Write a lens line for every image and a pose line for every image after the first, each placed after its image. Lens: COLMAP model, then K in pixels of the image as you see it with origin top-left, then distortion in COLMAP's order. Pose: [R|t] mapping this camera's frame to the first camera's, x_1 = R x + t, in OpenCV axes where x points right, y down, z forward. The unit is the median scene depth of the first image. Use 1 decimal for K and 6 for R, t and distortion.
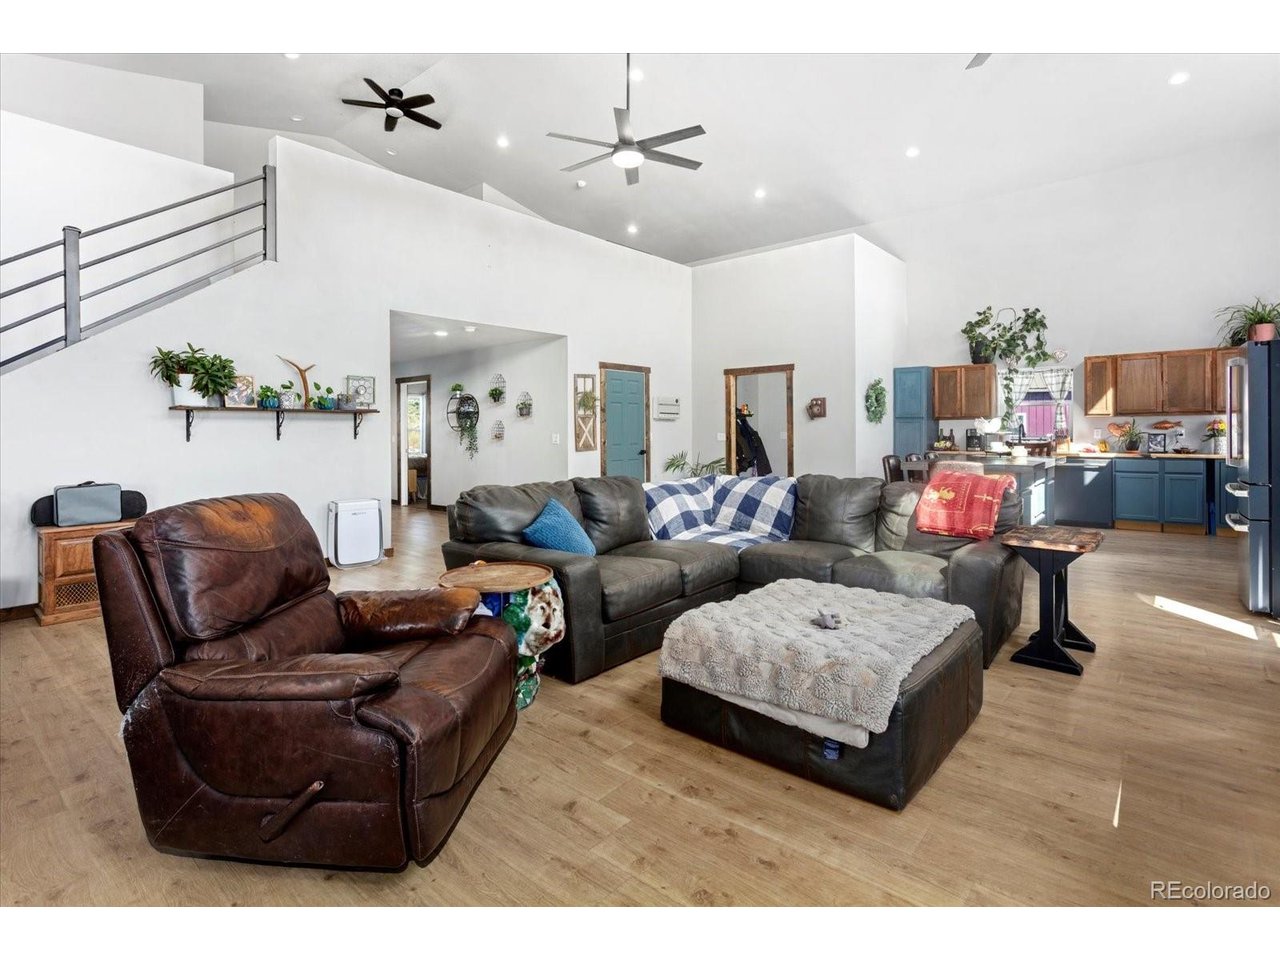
lens RADIAL K [[666.3, 0, 631.1], [0, 666.3, 432.1], [0, 0, 1]] dist [-0.003630, 0.001694]
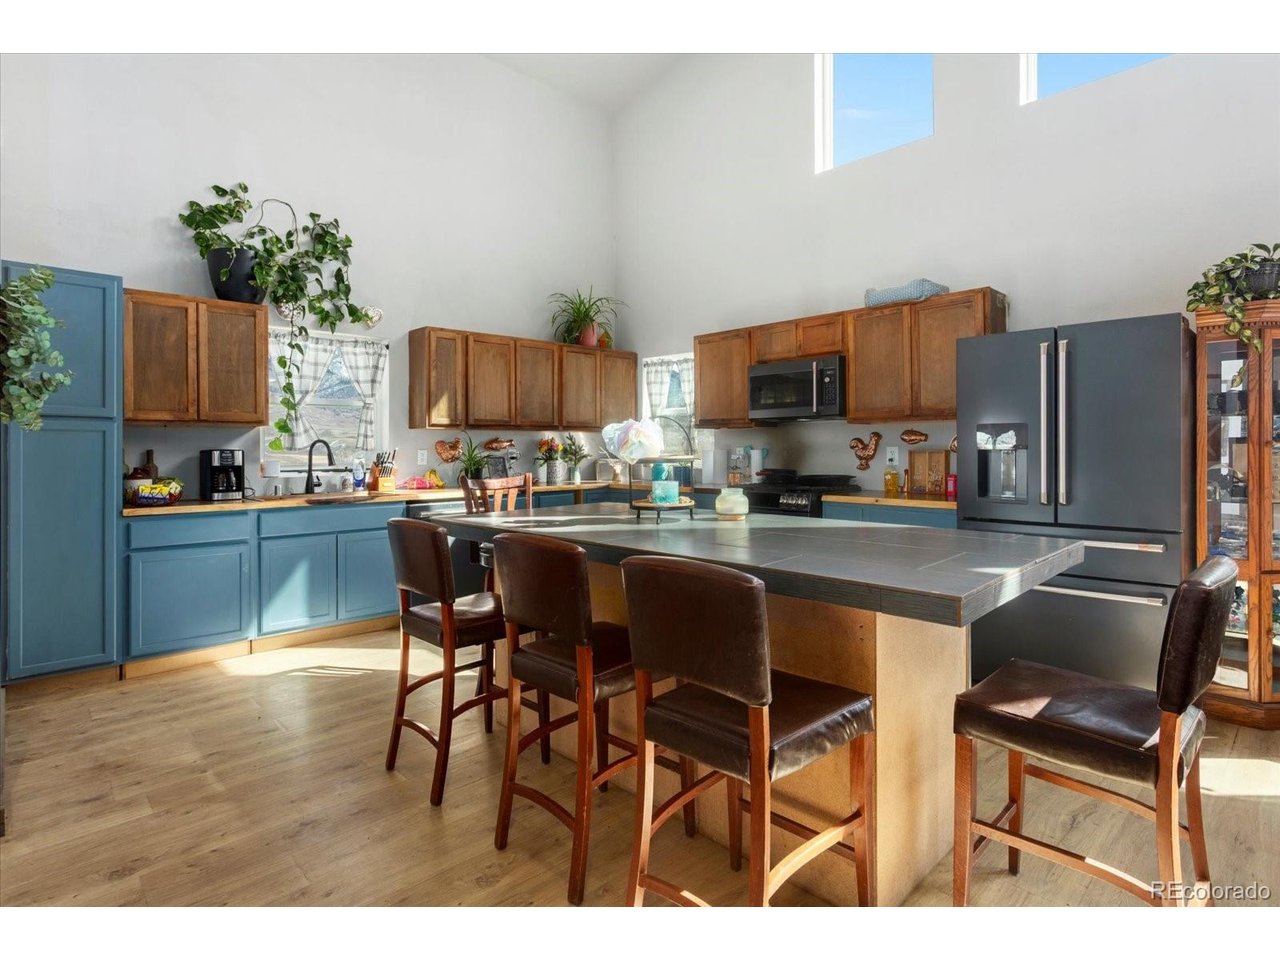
lens RADIAL K [[666.3, 0, 637.4], [0, 666.3, 447.4], [0, 0, 1]] dist [-0.003630, 0.001694]
pose [[0.114511, 0.008561, 0.993385, 0.121042], [0.008591, 0.999917, -0.009608, -0.000225], [-0.993385, 0.009634, 0.114428, 0.714524]]
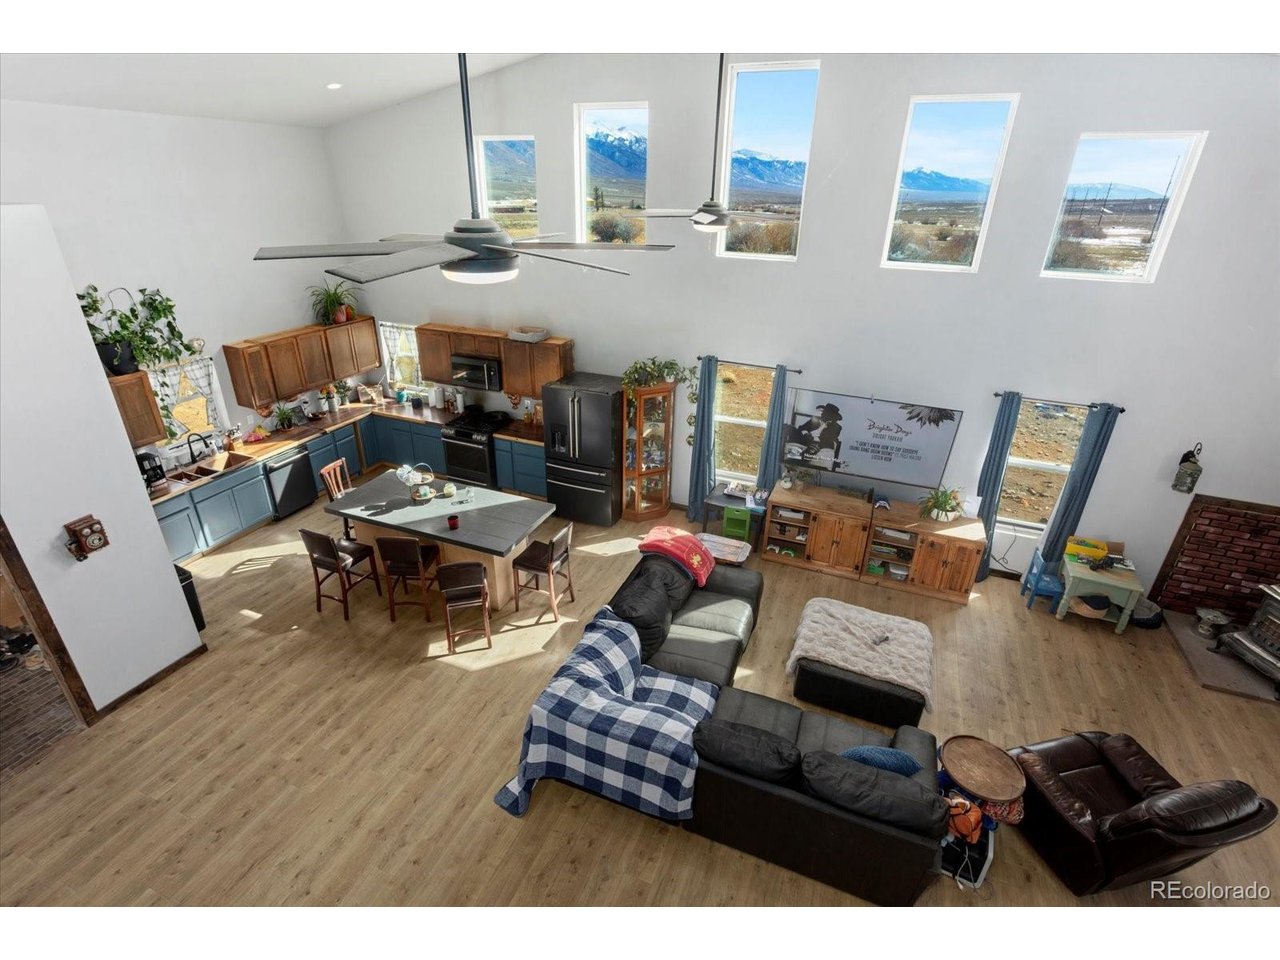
lens RADIAL K [[619.4, 0, 637.3], [0, 619.4, 482.5], [0, 0, 1]] dist [-0.008188, 0.001534]
pose [[-0.298484, -0.407737, 0.862935, -0.278454], [-0.008277, 0.905224, 0.424855, -0.294671], [-0.954379, 0.119670, -0.273570, 0.694306]]
